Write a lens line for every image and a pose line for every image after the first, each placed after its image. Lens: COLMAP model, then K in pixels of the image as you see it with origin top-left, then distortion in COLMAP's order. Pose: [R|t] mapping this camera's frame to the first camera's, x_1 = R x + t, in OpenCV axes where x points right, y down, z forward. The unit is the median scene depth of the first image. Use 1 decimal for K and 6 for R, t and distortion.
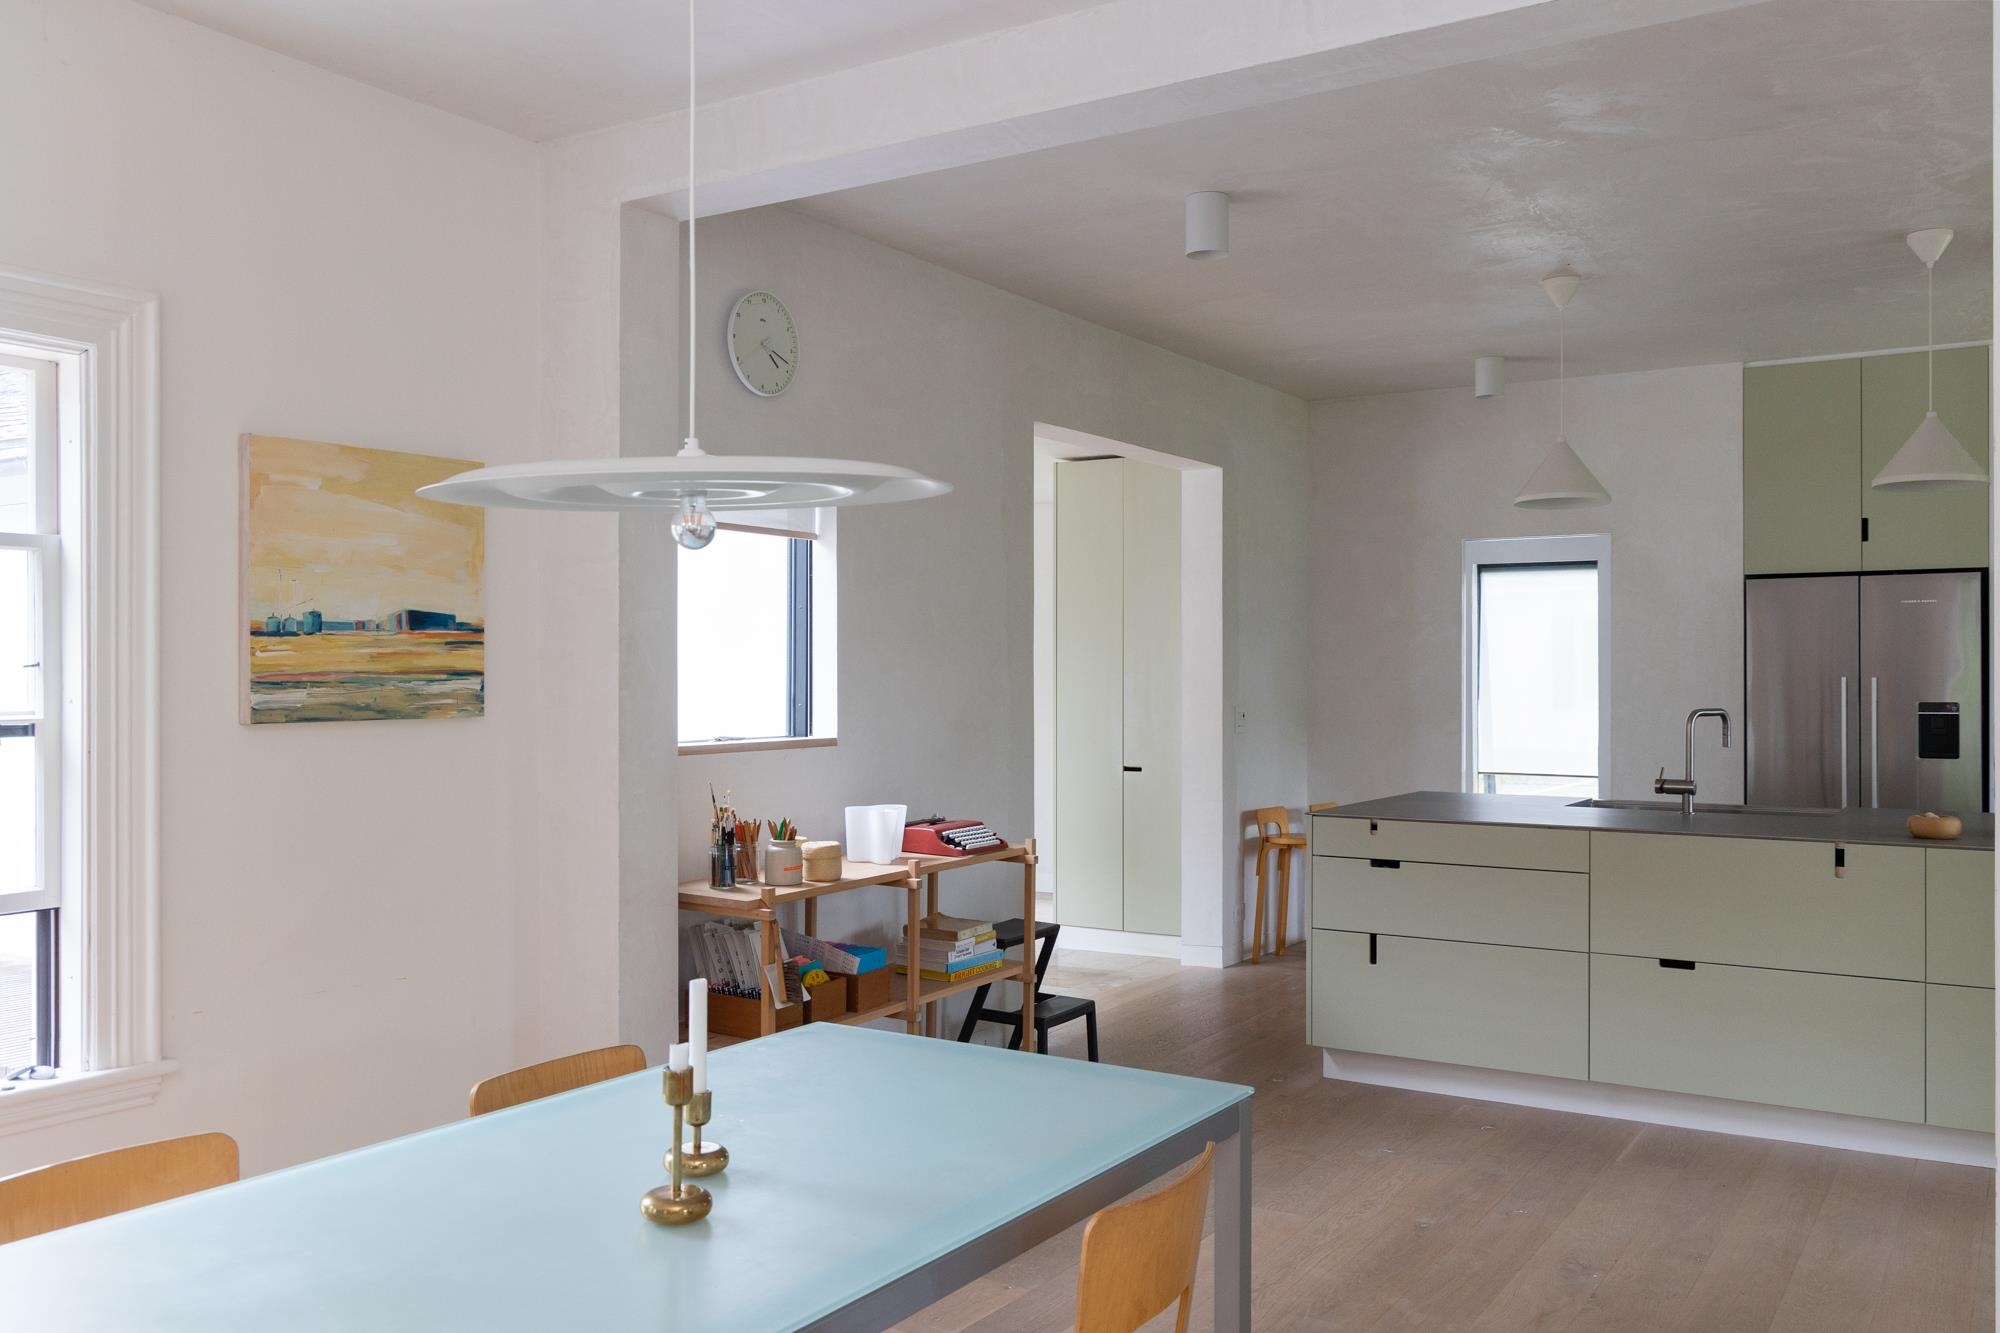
lens RADIAL K [[1644.4, 0, 994.6], [0, 1644.4, 671.3], [0, 0, 1]] dist [-0.004340, 0.001803]
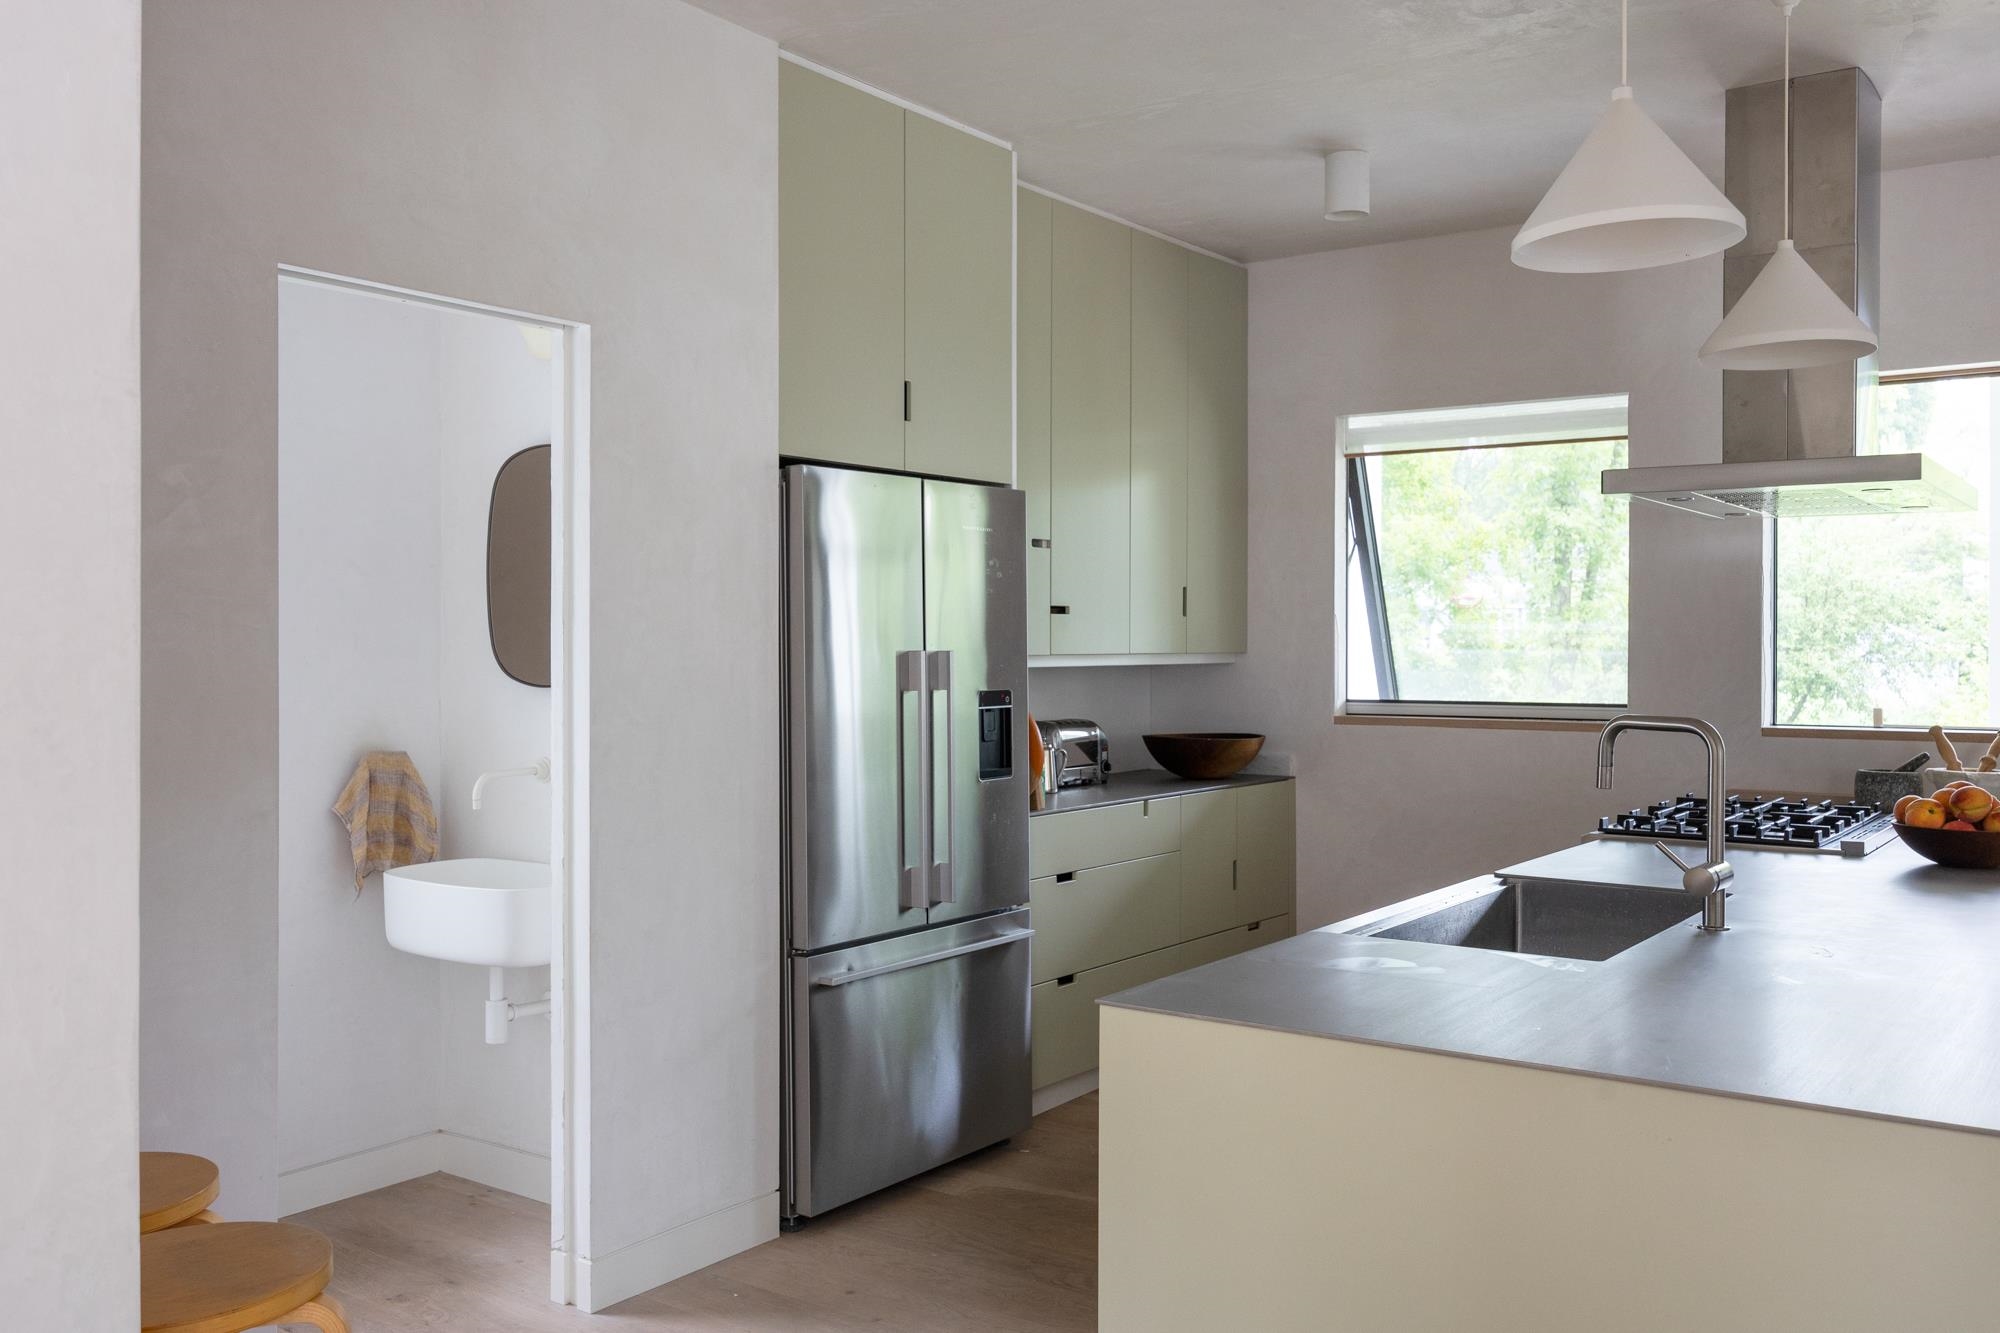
lens RADIAL K [[1694.9, 0, 1000.7], [0, 1694.9, 657.3], [0, 0, 1]] dist [-0.009108, 0.001692]
pose [[0.047430, -0.007563, 0.998846, -0.100712], [-0.003629, 0.999963, 0.007743, 0.001354], [-0.998868, -0.003992, 0.047401, 1.188415]]
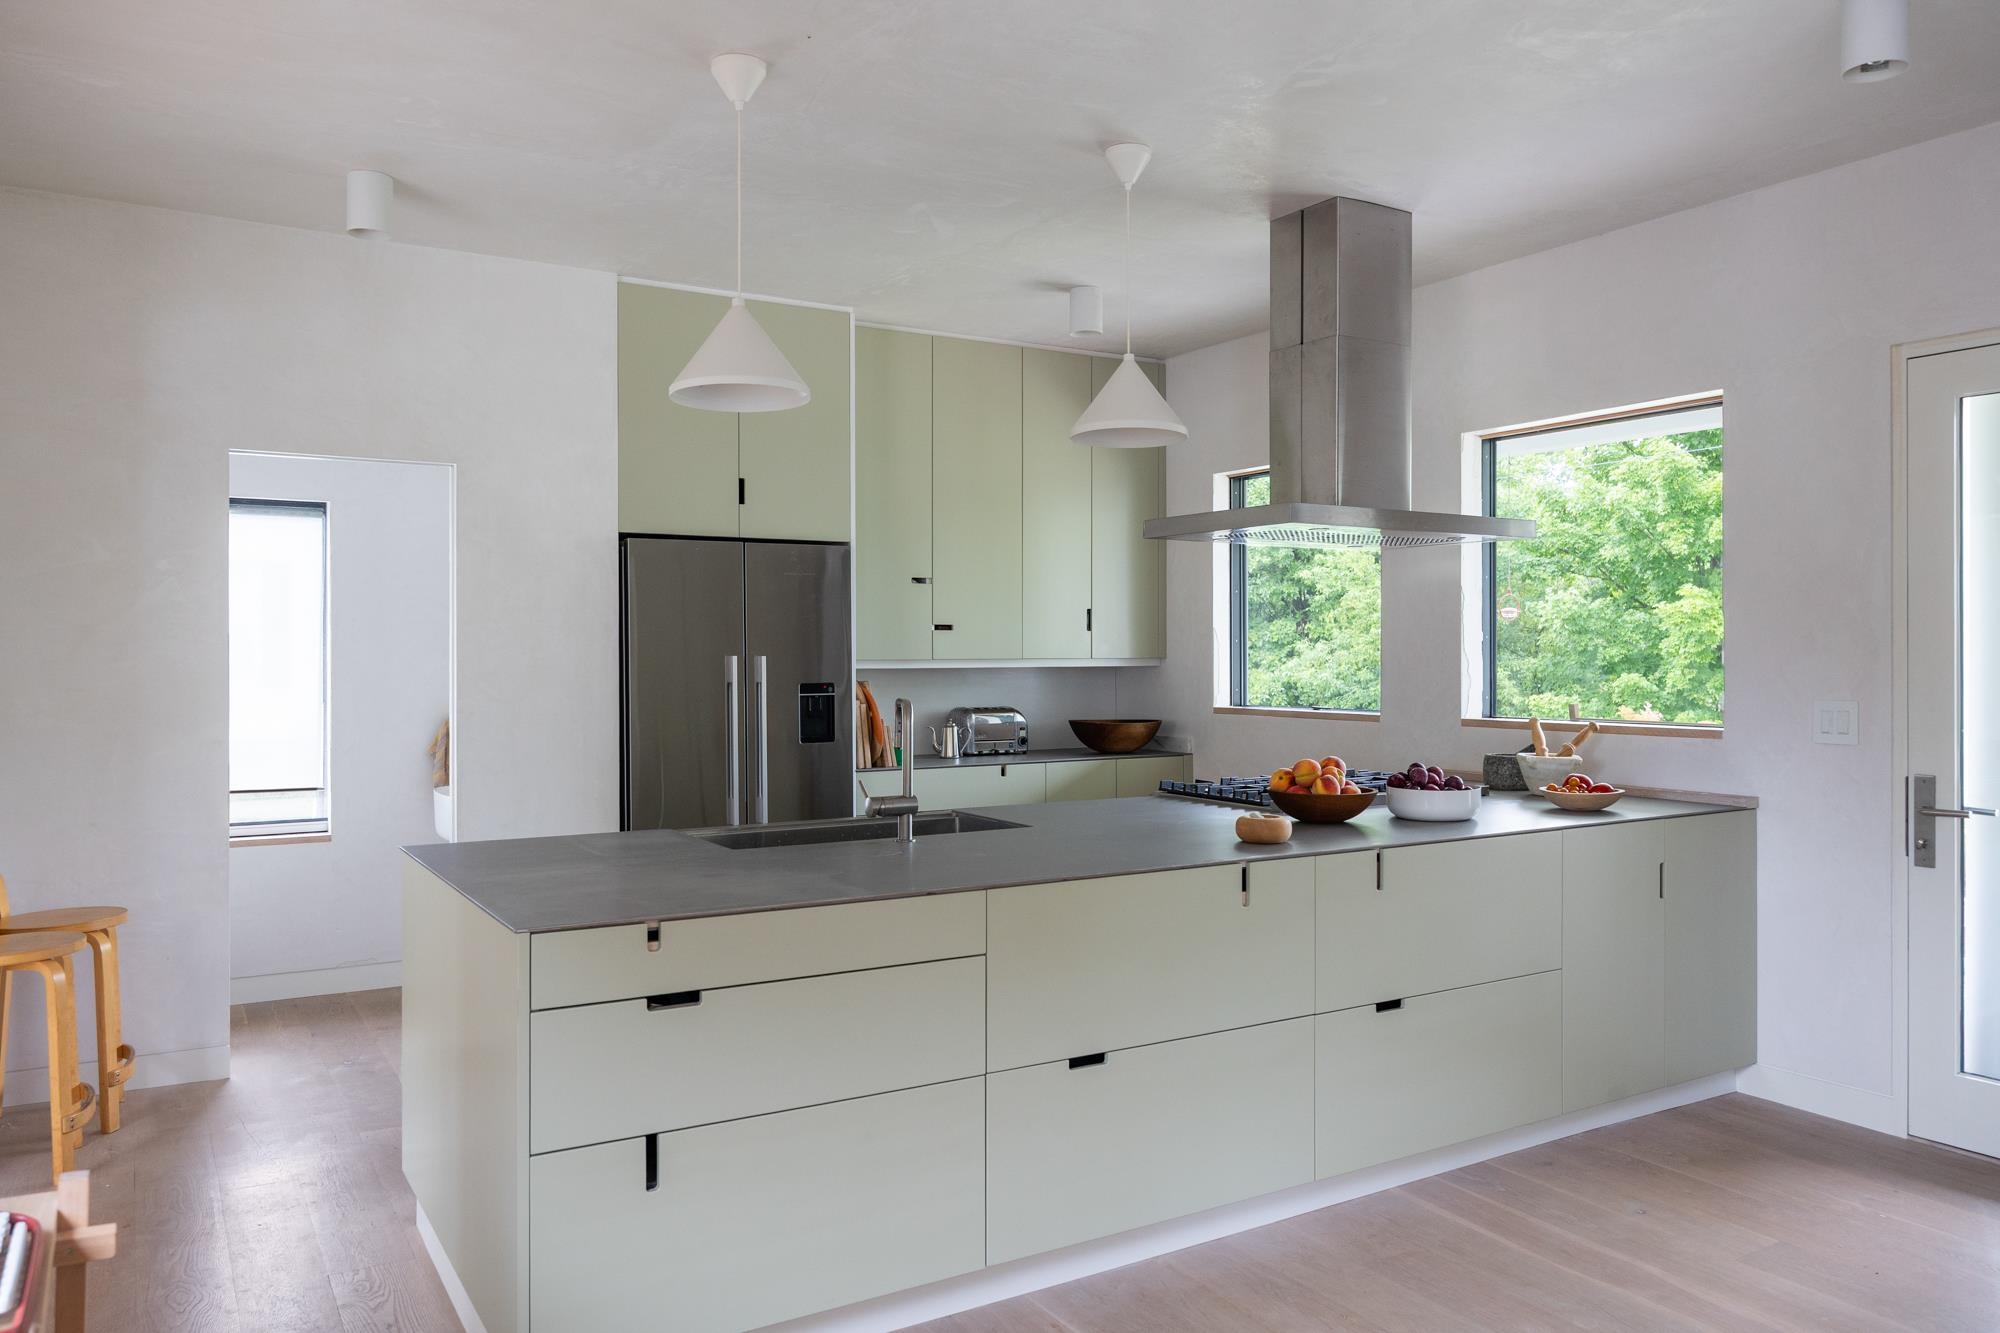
lens RADIAL K [[1421.0, 0, 1000.3], [0, 1421.0, 659.3], [0, 0, 1]] dist [-0.004518, -0.002229]
pose [[0.431915, -0.003848, 0.901906, -0.136419], [-0.000662, 0.999989, 0.004583, 0.001877], [-0.901914, -0.002576, 0.431908, 0.682898]]
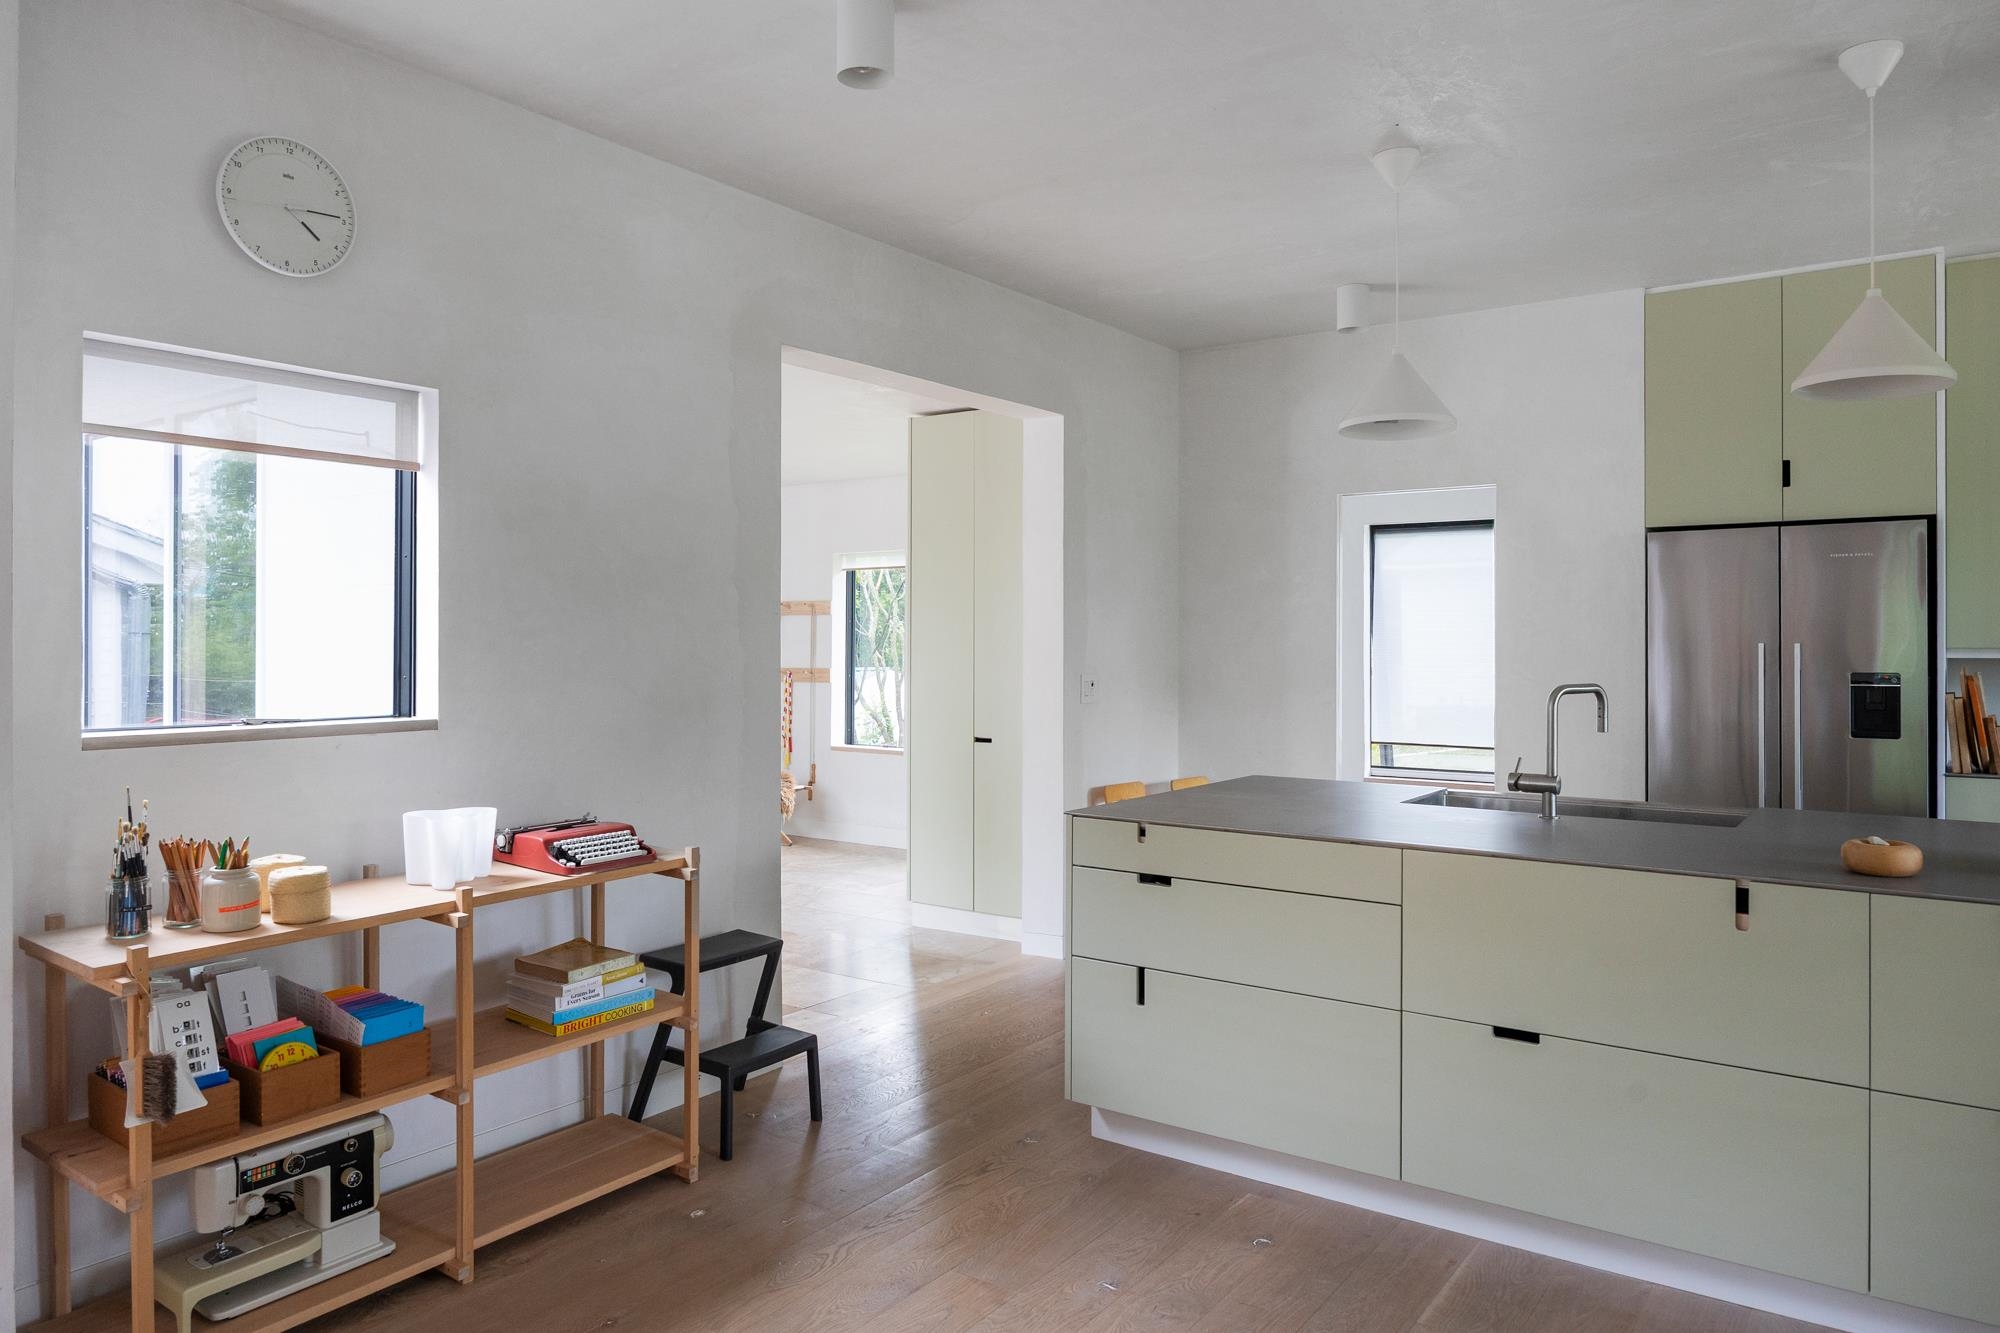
lens RADIAL K [[1329.4, 0, 982.1], [0, 1329.4, 635.1], [0, 0, 1]] dist [-0.004551, -0.000223]
pose [[0.998040, 0.000777, -0.062576, 0.190009], [-0.000863, 0.999999, -0.001339, 0.000386], [0.062575, 0.001390, 0.998039, 0.347824]]
